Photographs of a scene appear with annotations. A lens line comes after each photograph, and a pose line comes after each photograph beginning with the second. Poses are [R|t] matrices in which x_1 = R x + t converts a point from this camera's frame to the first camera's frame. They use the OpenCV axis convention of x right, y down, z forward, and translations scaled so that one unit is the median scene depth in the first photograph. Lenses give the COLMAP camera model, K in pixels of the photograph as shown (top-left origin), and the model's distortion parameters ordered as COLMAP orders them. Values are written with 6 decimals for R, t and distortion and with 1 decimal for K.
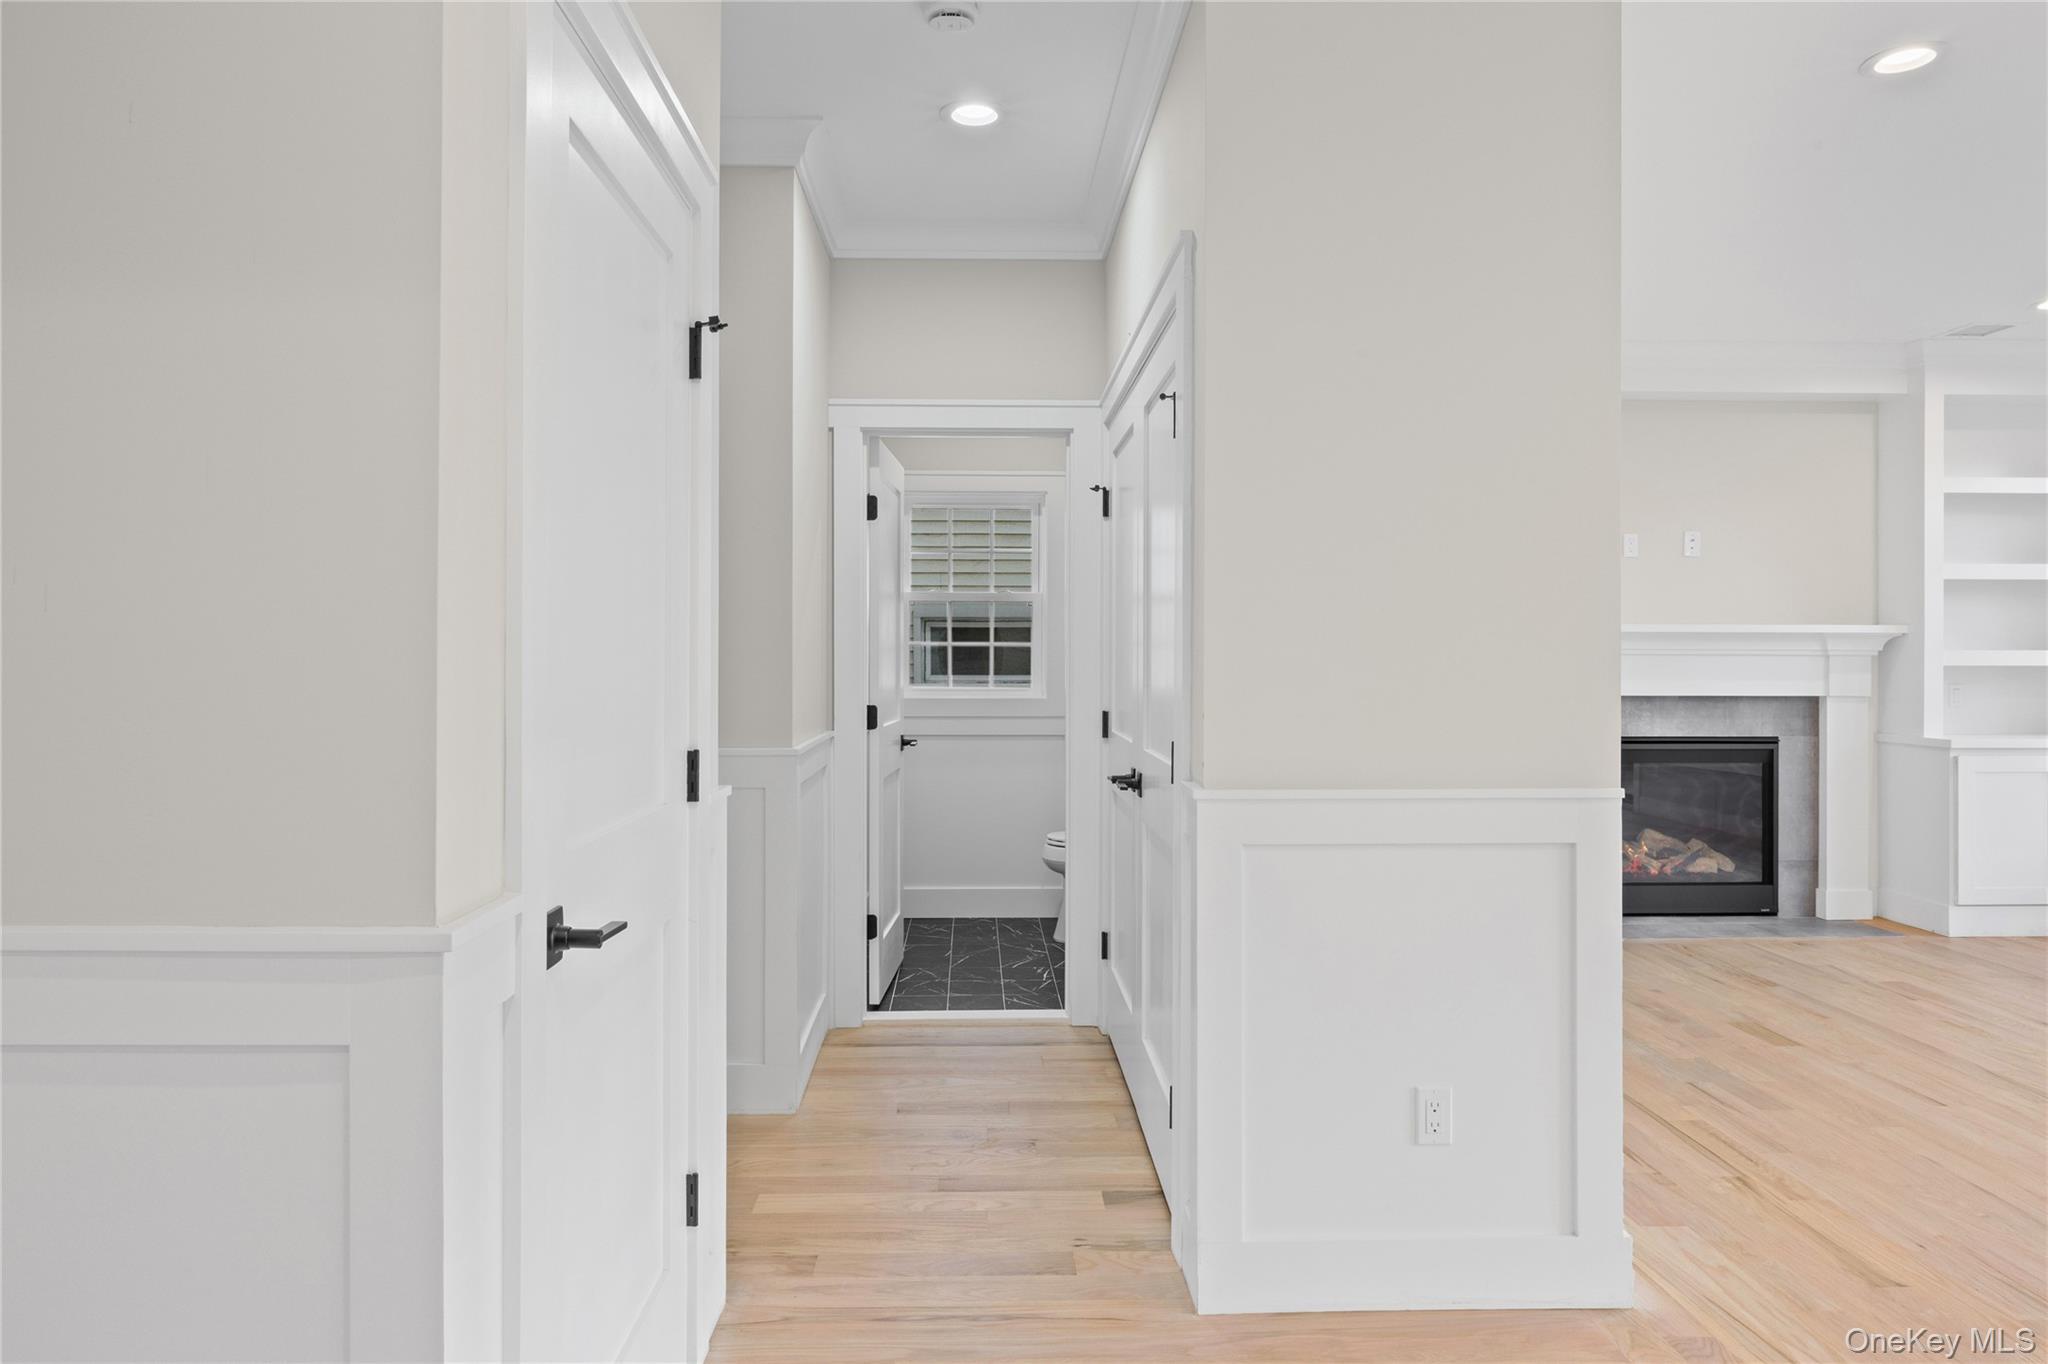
lens RADIAL K [[1271.3, 0, 1008.5], [0, 1271.3, 659.0], [0, 0, 1]] dist [0.001723, 0.000959]
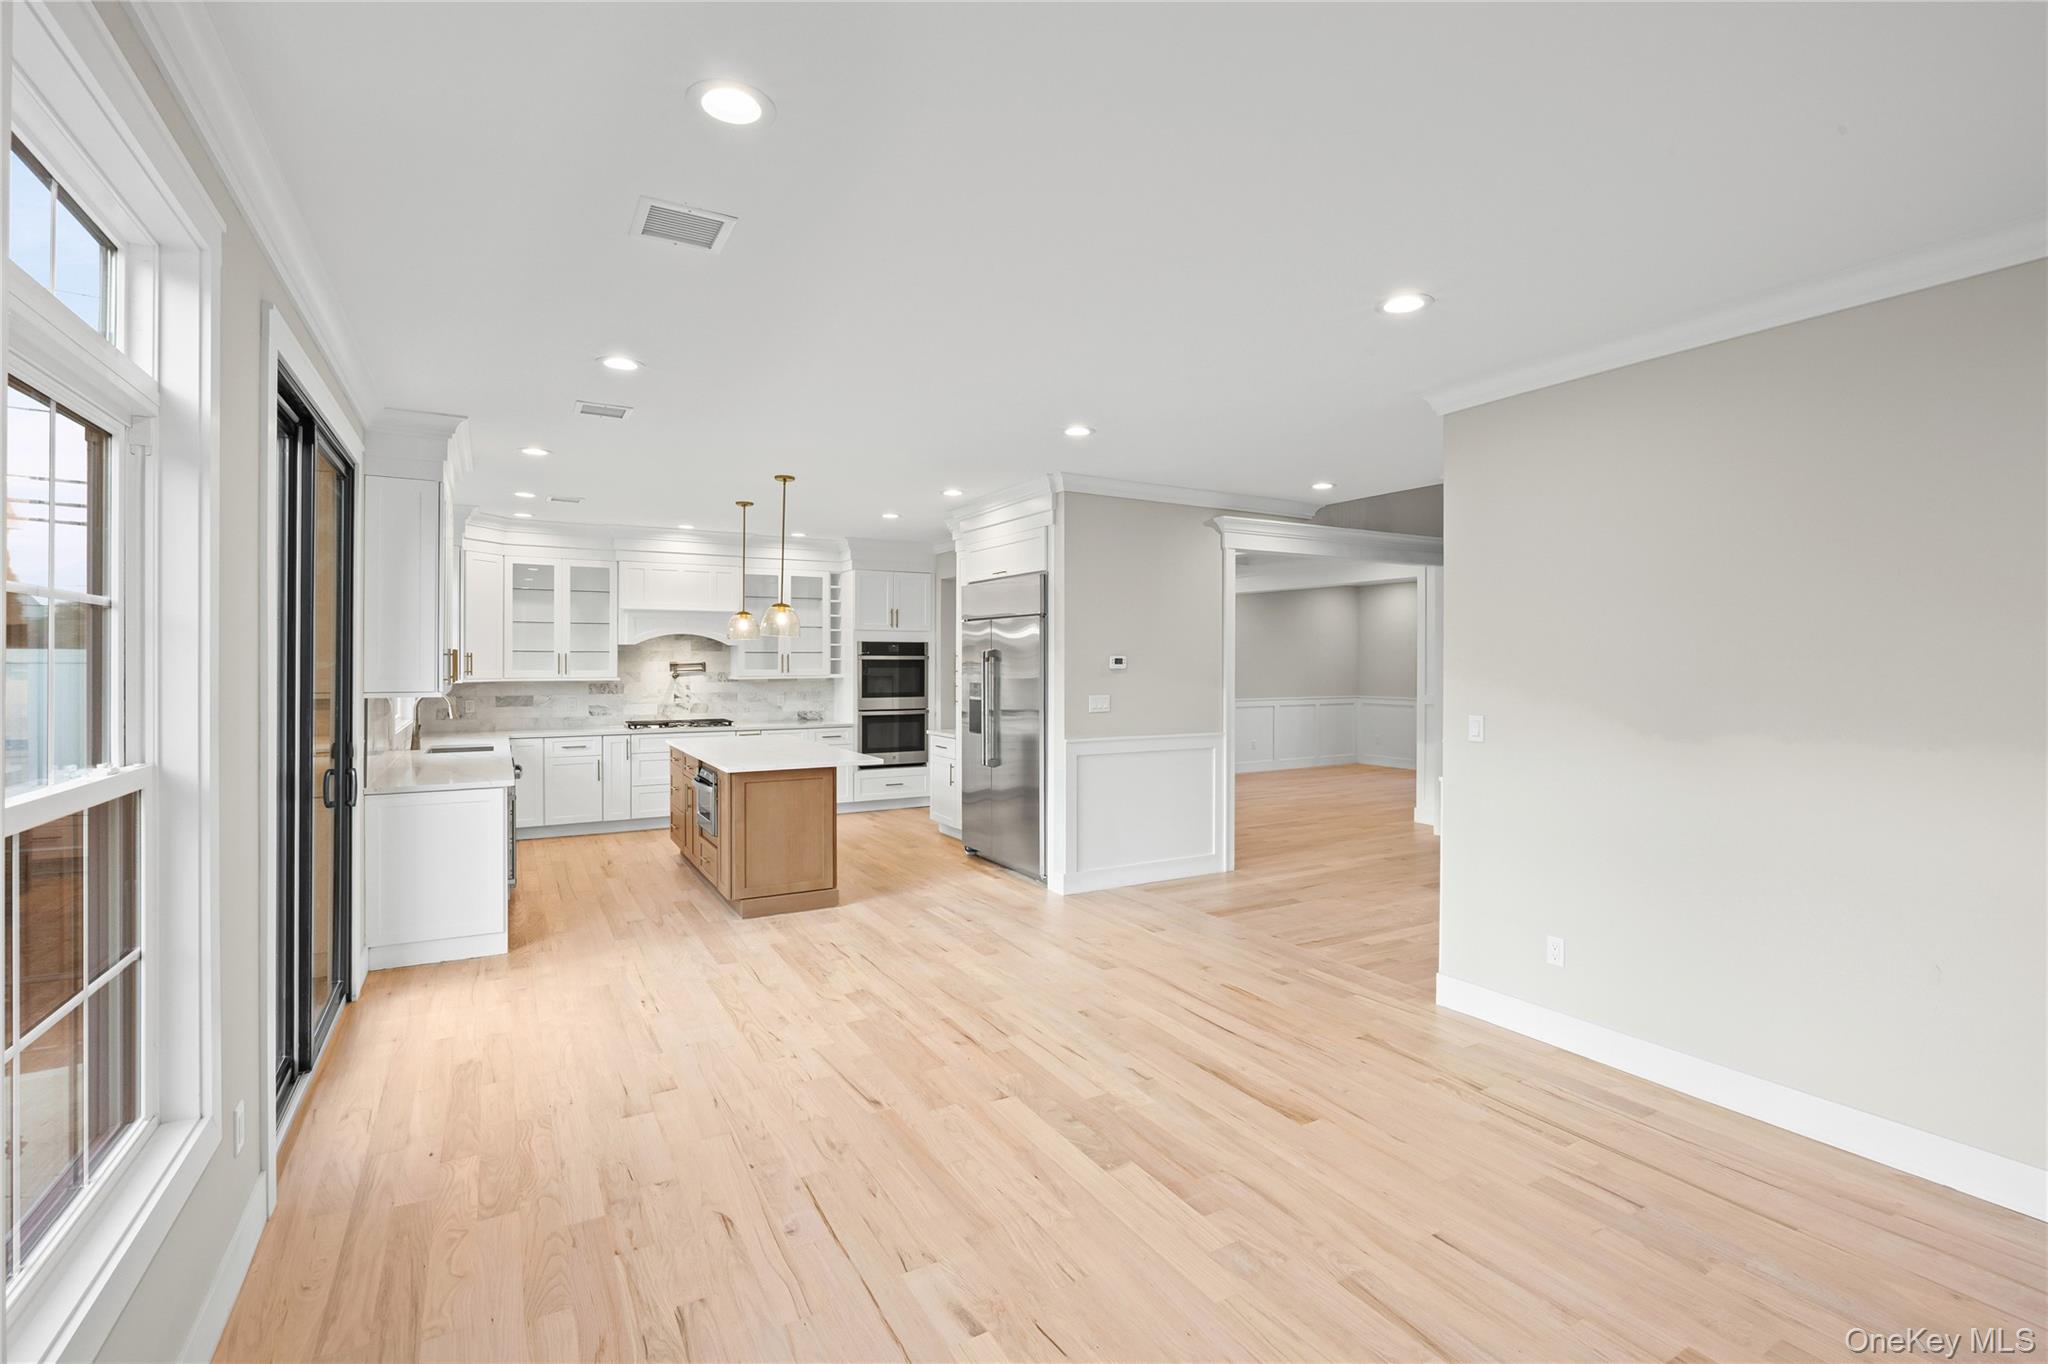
lens RADIAL K [[923.4, 0, 1035.3], [0, 923.4, 664.2], [0, 0, 1]] dist [-0.015757, 0.001455]
pose [[-0.879751, -0.002095, -0.475430, 0.778024], [-0.002730, 0.999996, 0.000644, -0.041118], [0.475427, 0.001865, -0.879753, 0.859073]]
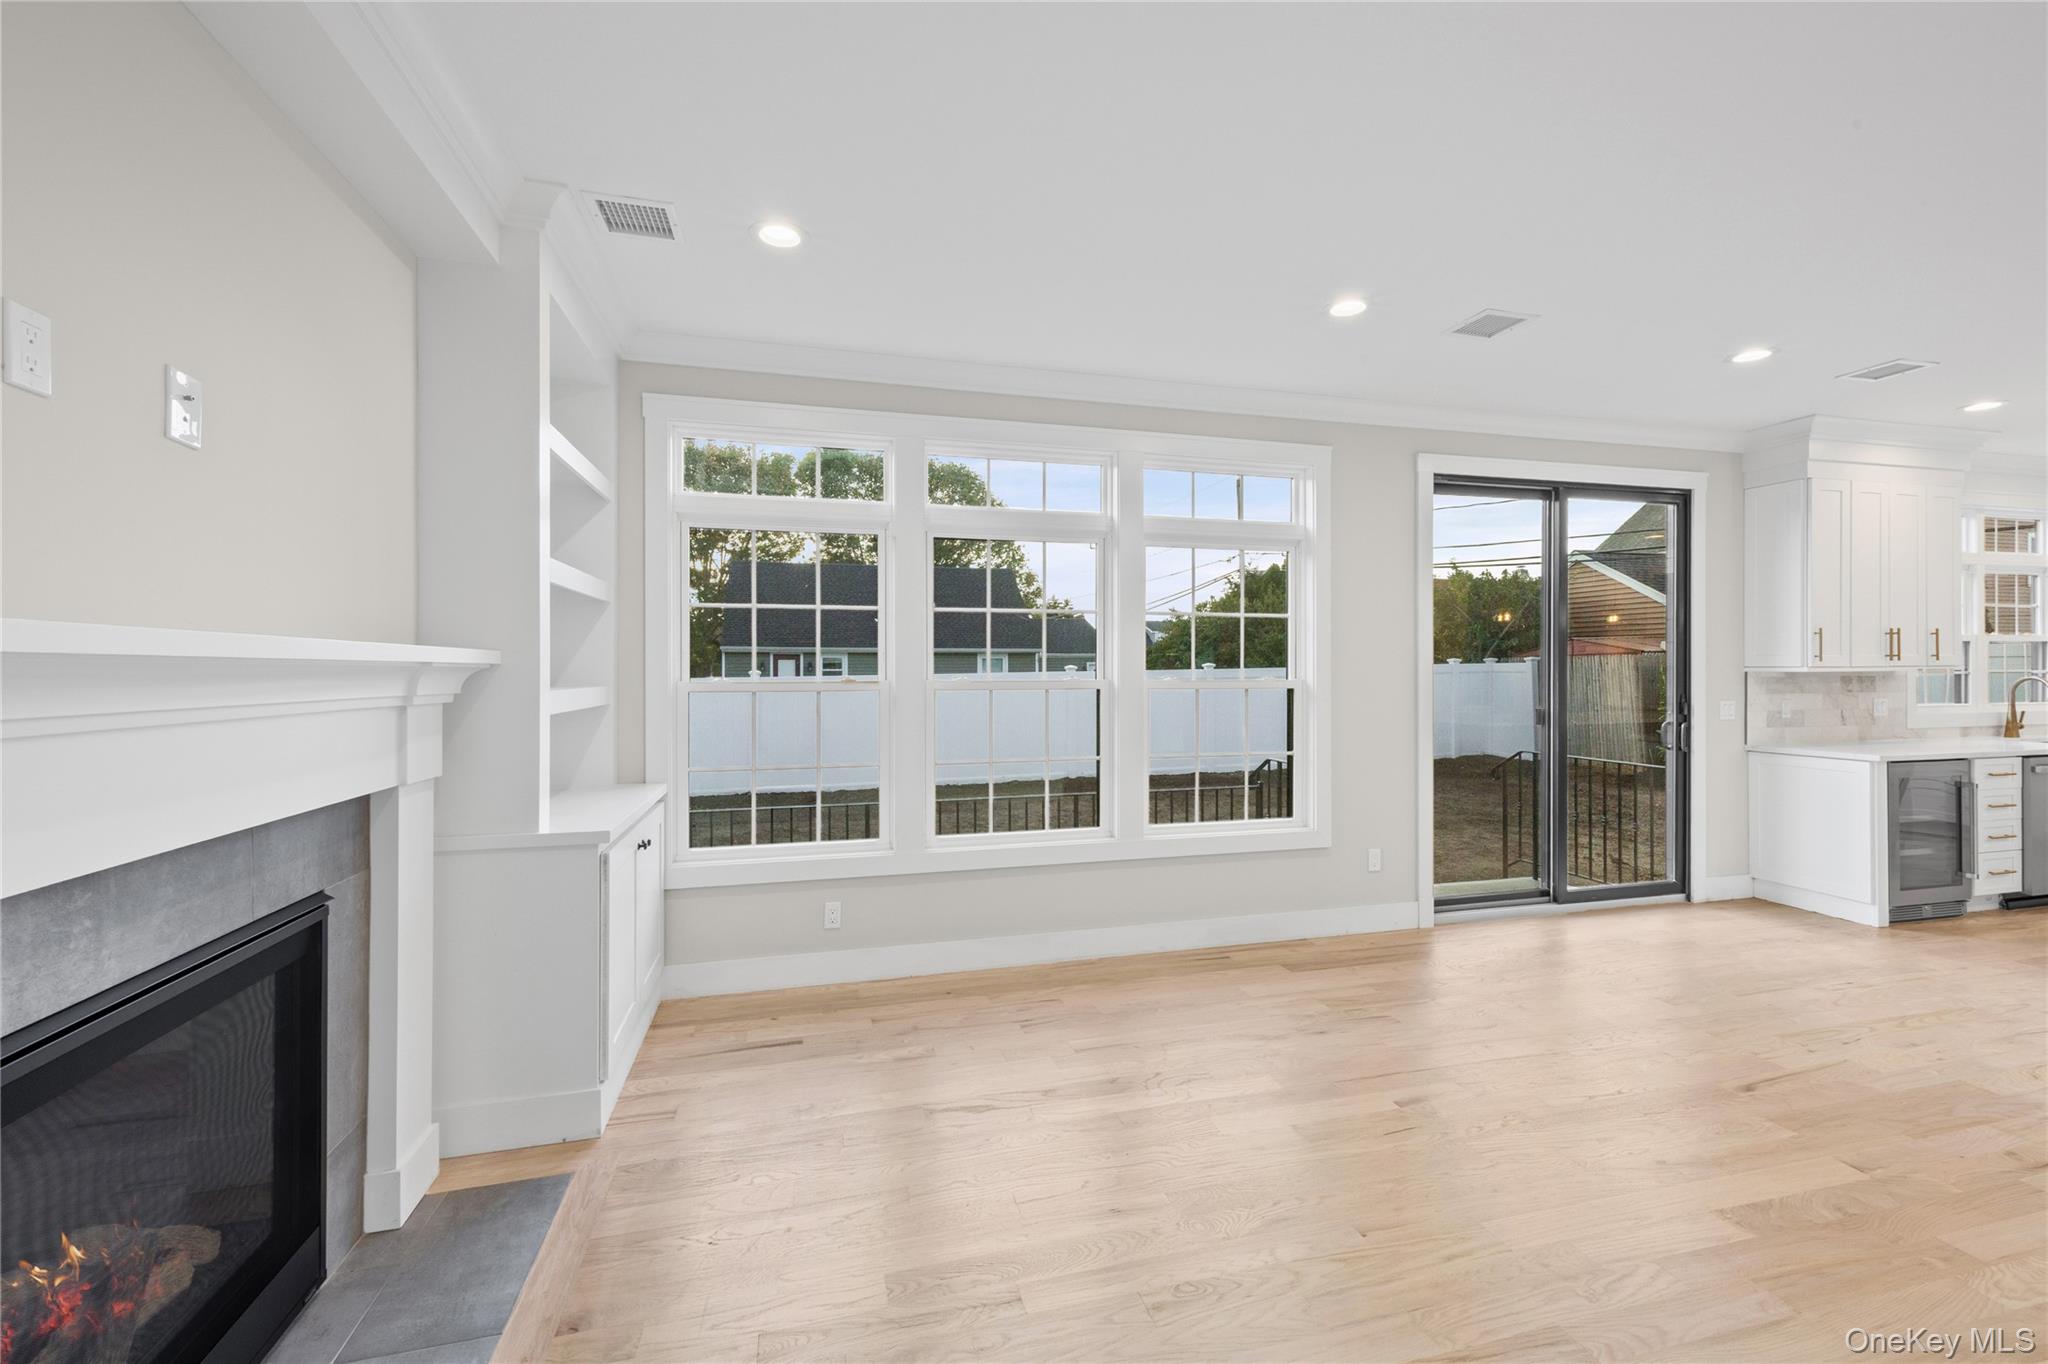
lens RADIAL K [[841.6, 0, 1030.1], [0, 841.6, 671.0], [0, 0, 1]] dist [0.010124, -0.000837]
pose [[-0.228137, -0.003767, 0.973622, 0.256120], [0.002139, 0.999988, 0.004370, -0.017686], [-0.973627, 0.003080, -0.228126, 0.833019]]
